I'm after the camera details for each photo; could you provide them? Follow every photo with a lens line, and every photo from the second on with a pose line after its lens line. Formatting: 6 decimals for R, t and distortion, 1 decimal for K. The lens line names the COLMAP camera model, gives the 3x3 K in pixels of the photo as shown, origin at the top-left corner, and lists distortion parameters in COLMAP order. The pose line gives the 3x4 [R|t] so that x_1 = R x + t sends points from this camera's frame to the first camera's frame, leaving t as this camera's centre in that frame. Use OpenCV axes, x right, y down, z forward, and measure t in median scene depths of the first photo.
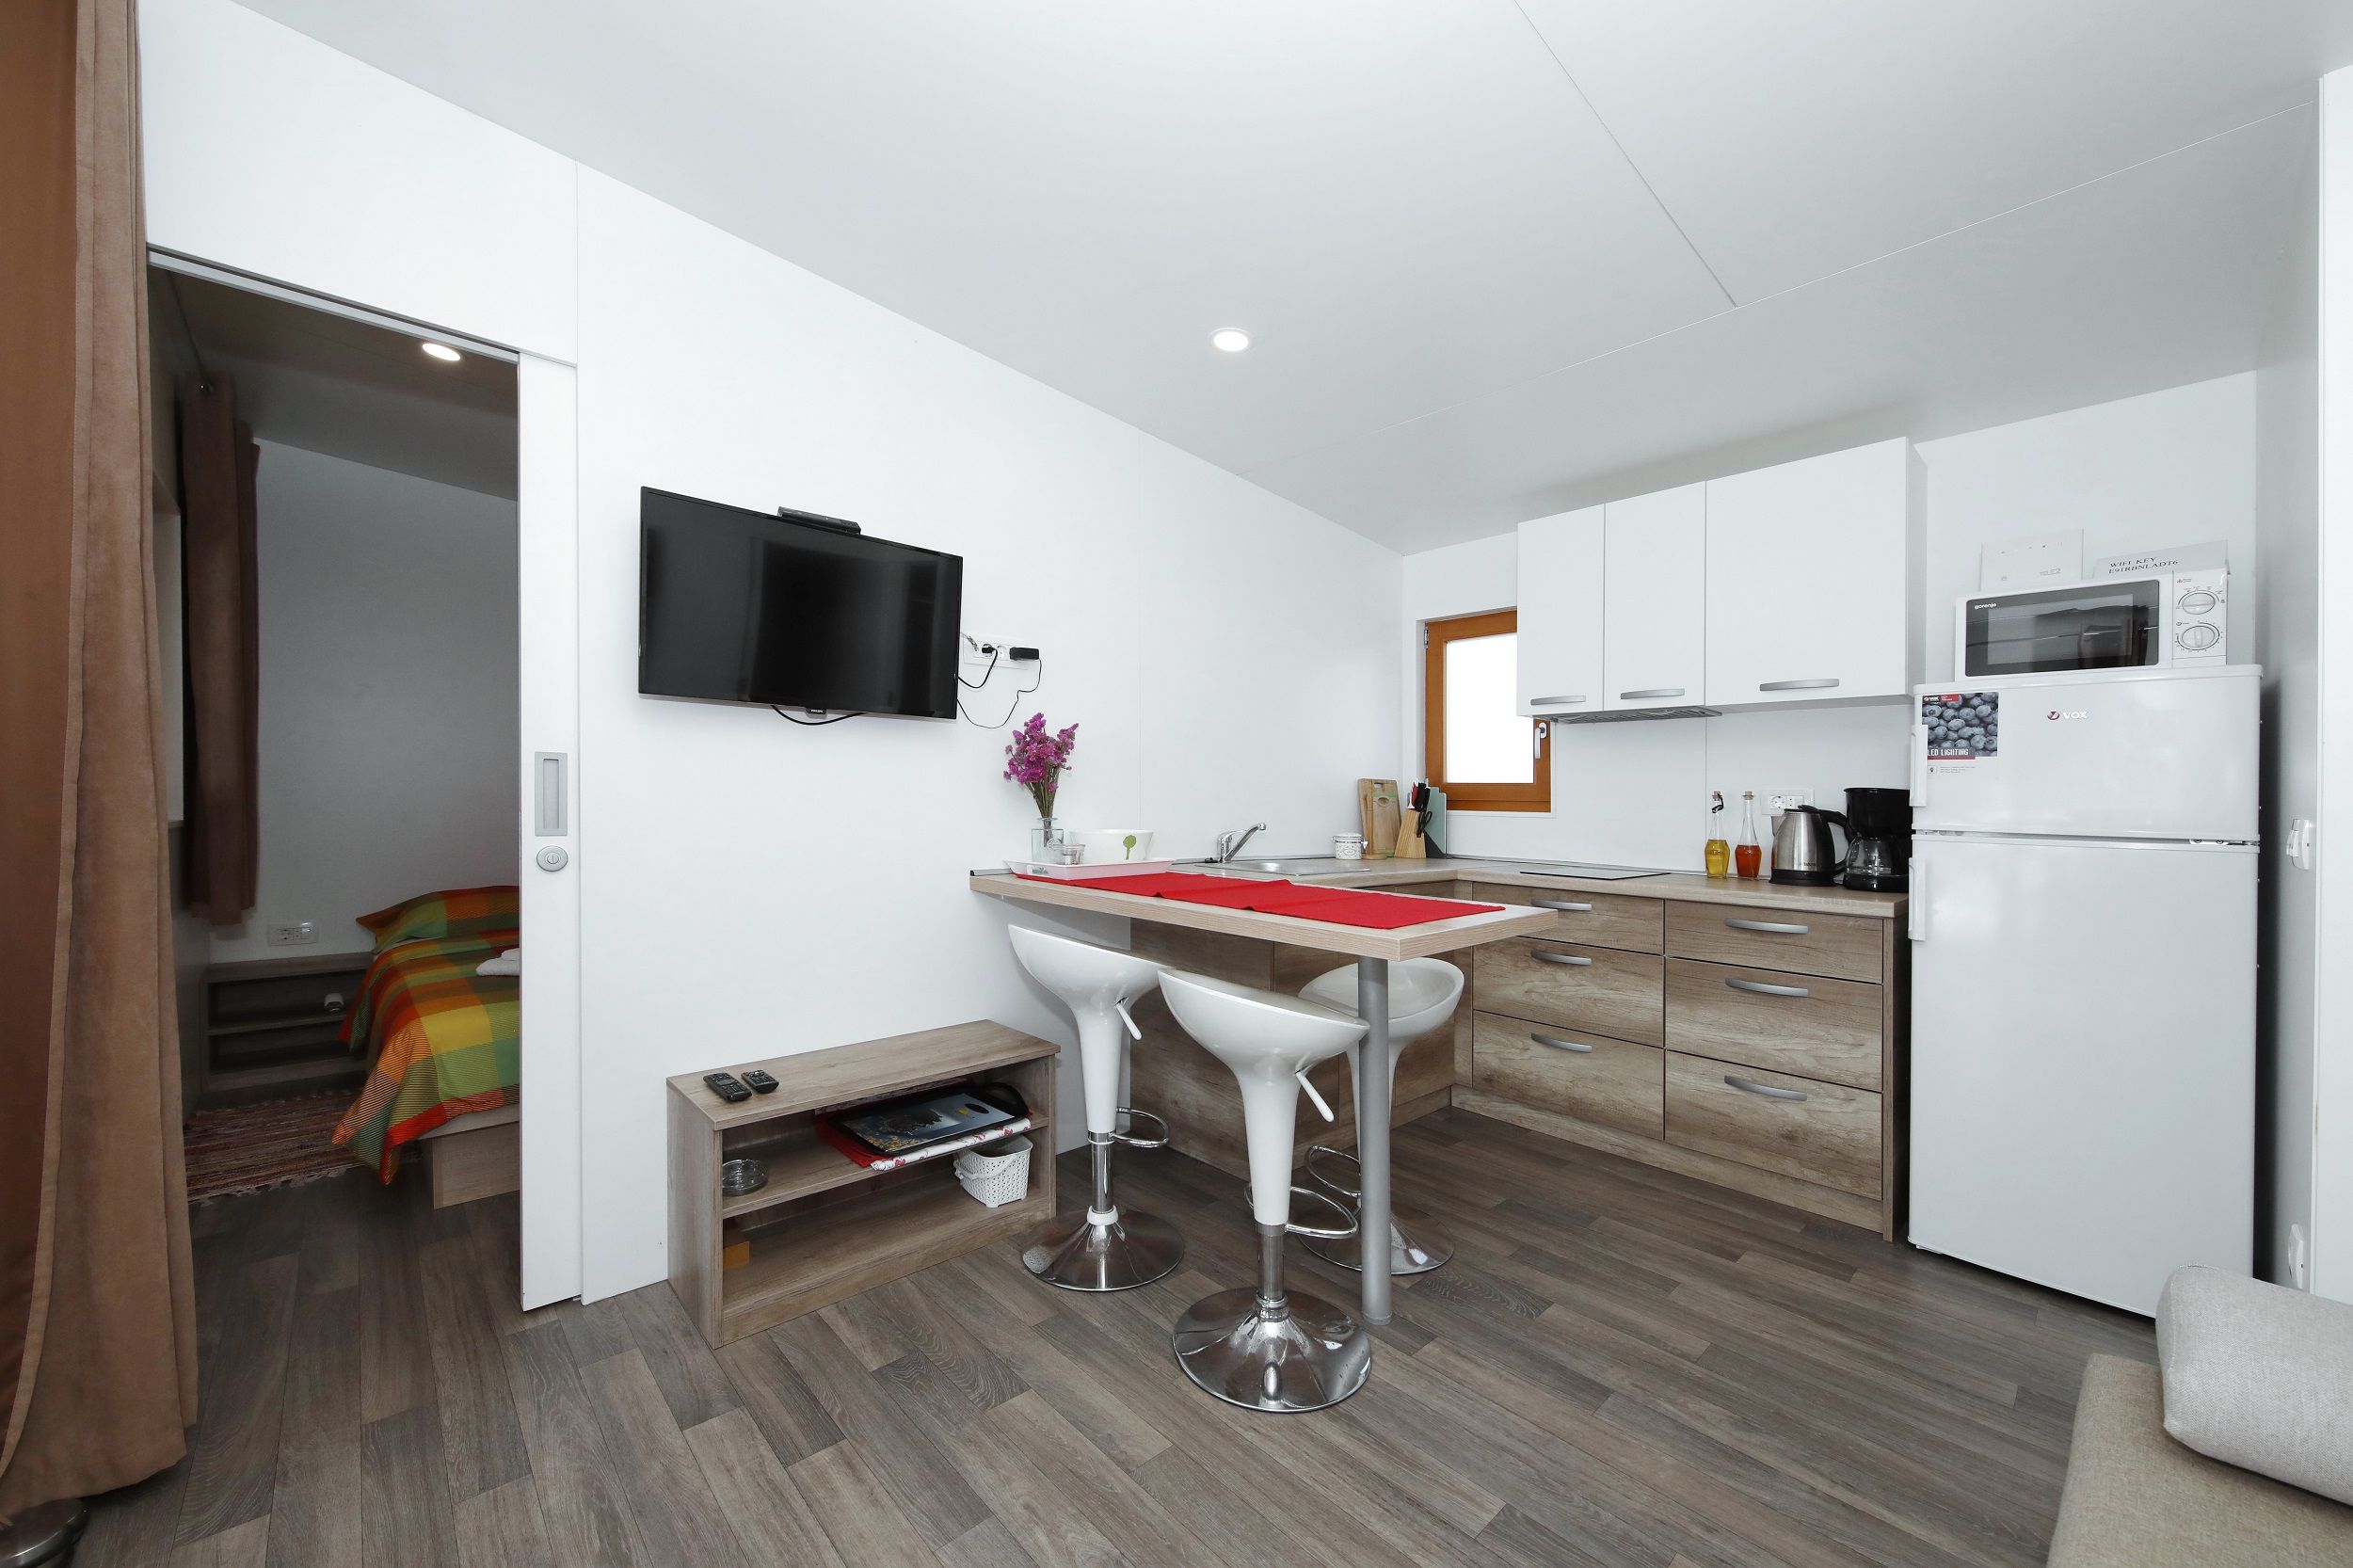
lens RADIAL K [[852.4, 0, 1130.3], [0, 852.4, 804.8], [0, 0, 1]] dist [-0.003944, -0.001674]
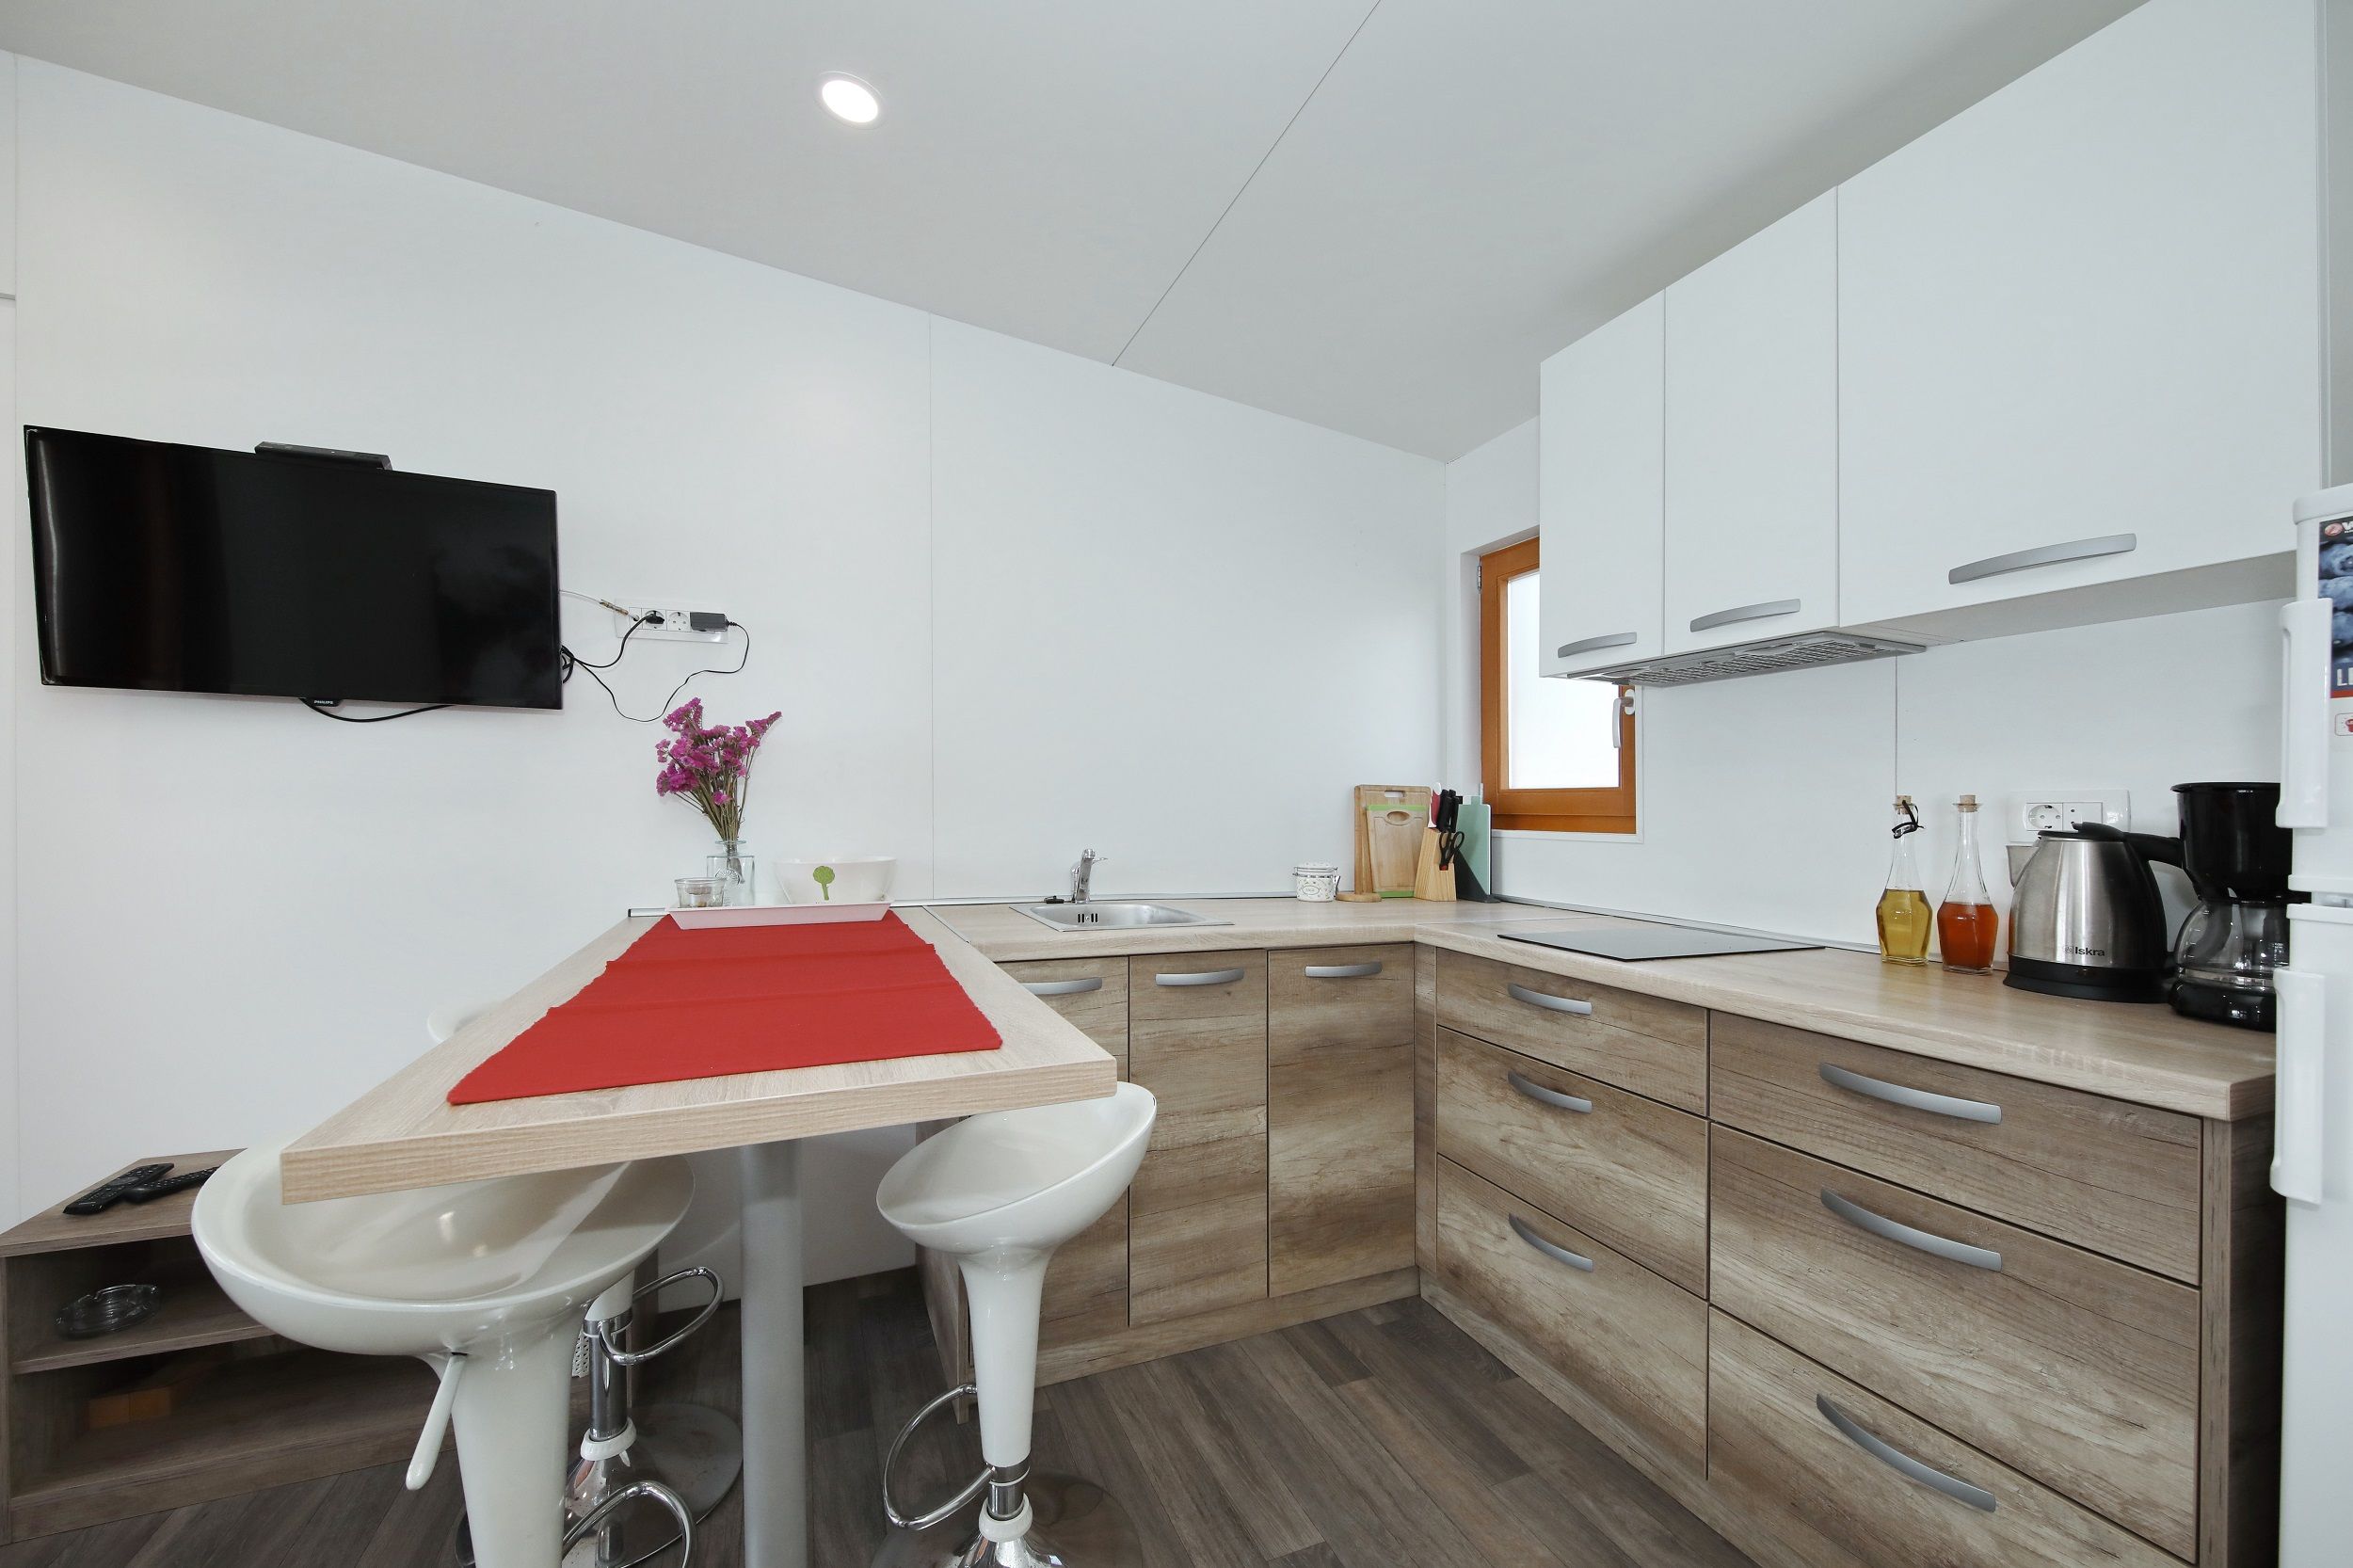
lens RADIAL K [[852.4, 0, 1139.6], [0, 852.4, 817.5], [0, 0, 1]] dist [-0.003944, -0.001674]
pose [[0.947476, -0.002036, -0.319821, 0.559643], [0.000540, 0.999989, -0.004765, -0.000910], [0.319827, 0.004342, 0.947466, 0.488855]]
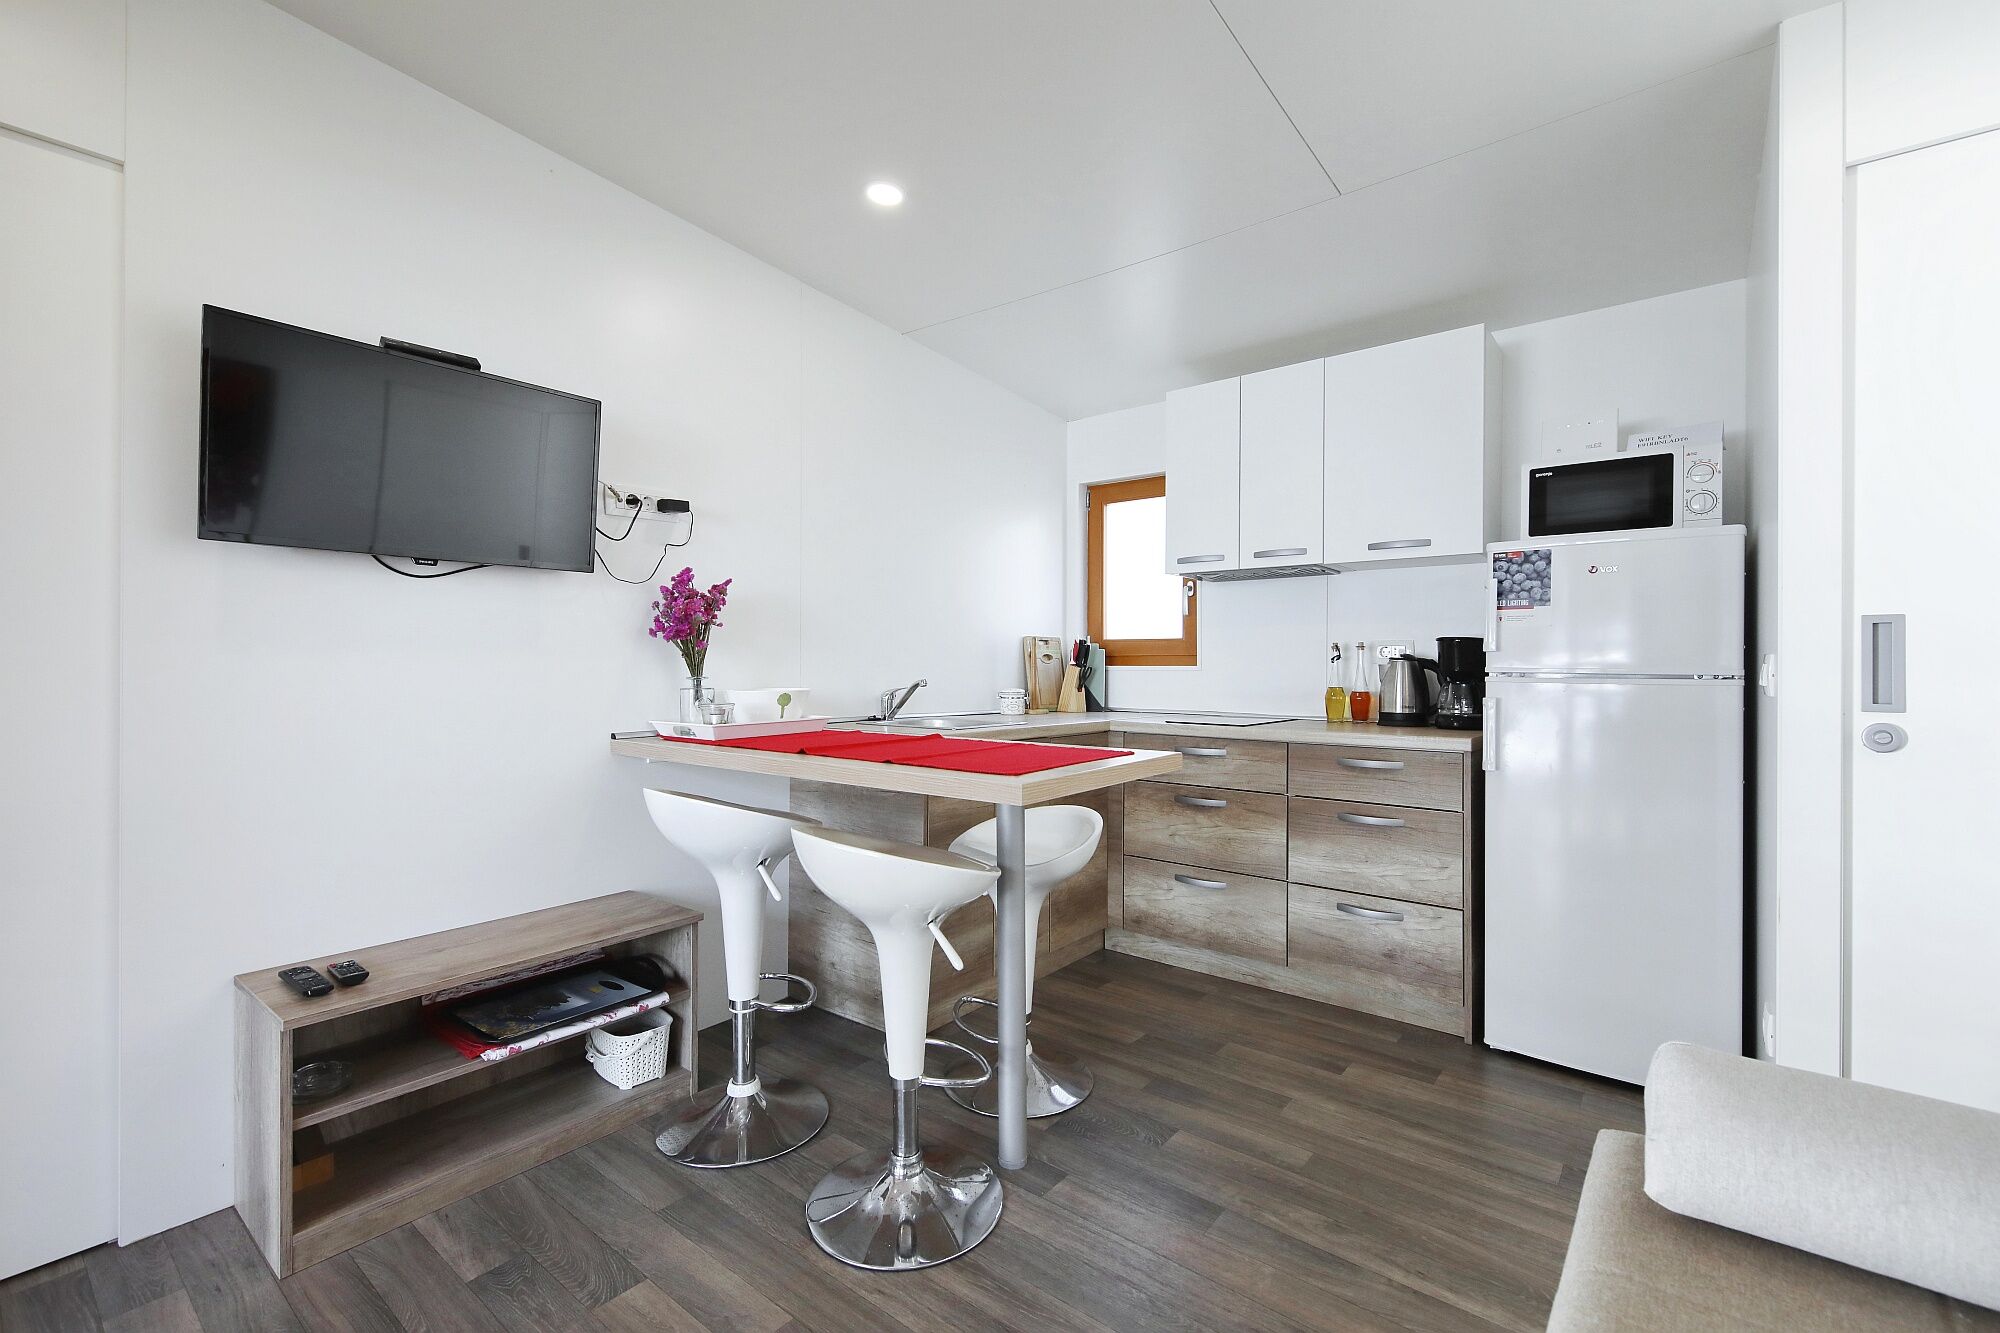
lens RADIAL K [[840.8, 0, 968.9], [0, 840.8, 670.7], [0, 0, 1]] dist [0.001432, -0.002804]
pose [[0.986444, -0.014587, 0.163447, 0.066663], [0.014293, 0.999893, 0.002972, 0.012855], [-0.163472, -0.000595, 0.986548, 0.019259]]
